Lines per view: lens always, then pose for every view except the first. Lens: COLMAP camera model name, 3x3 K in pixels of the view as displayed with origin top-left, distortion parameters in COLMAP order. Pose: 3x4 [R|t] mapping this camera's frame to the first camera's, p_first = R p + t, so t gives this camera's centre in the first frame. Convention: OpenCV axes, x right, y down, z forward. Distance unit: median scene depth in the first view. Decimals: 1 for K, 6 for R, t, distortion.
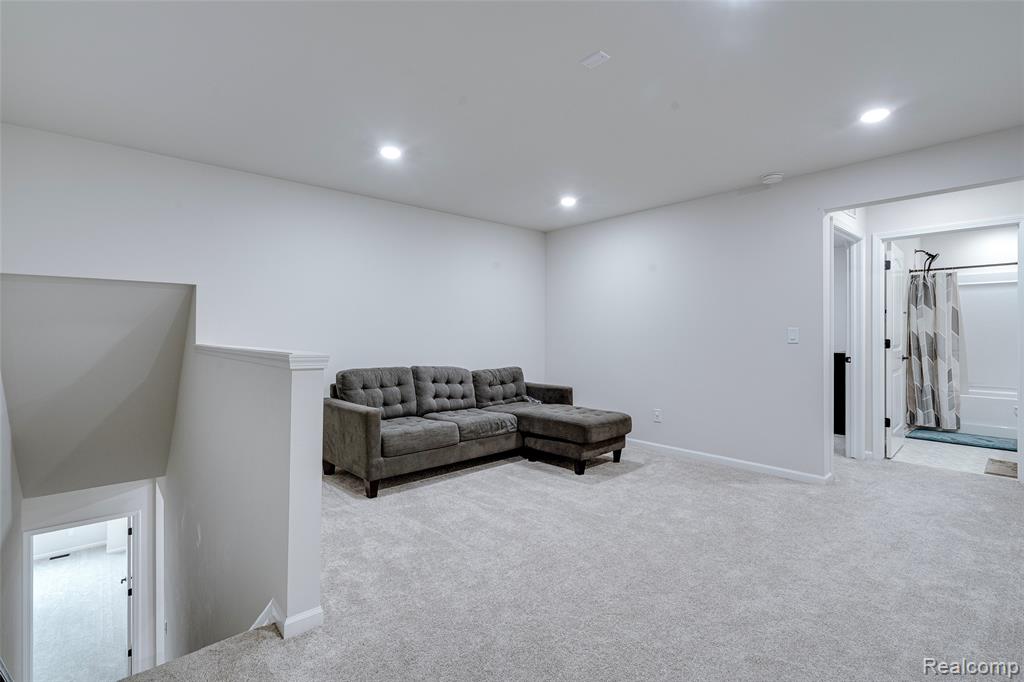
lens RADIAL K [[463.9, 0, 512.5], [0, 463.9, 338.5], [0, 0, 1]] dist [-0.012416, 0.000393]
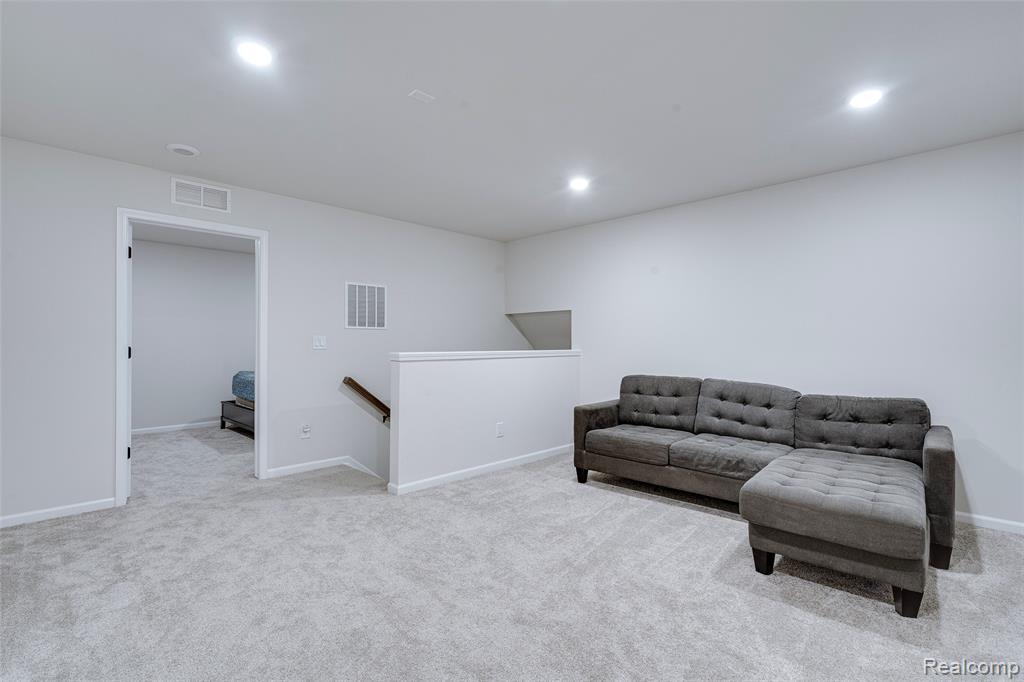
lens RADIAL K [[463.9, 0, 512.4], [0, 463.9, 340.8], [0, 0, 1]] dist [-0.012416, 0.000393]
pose [[0.081479, -0.005063, -0.996662, 0.726028], [-0.006178, 0.999965, -0.005585, -0.005253], [0.996656, 0.006613, 0.081445, 0.623023]]
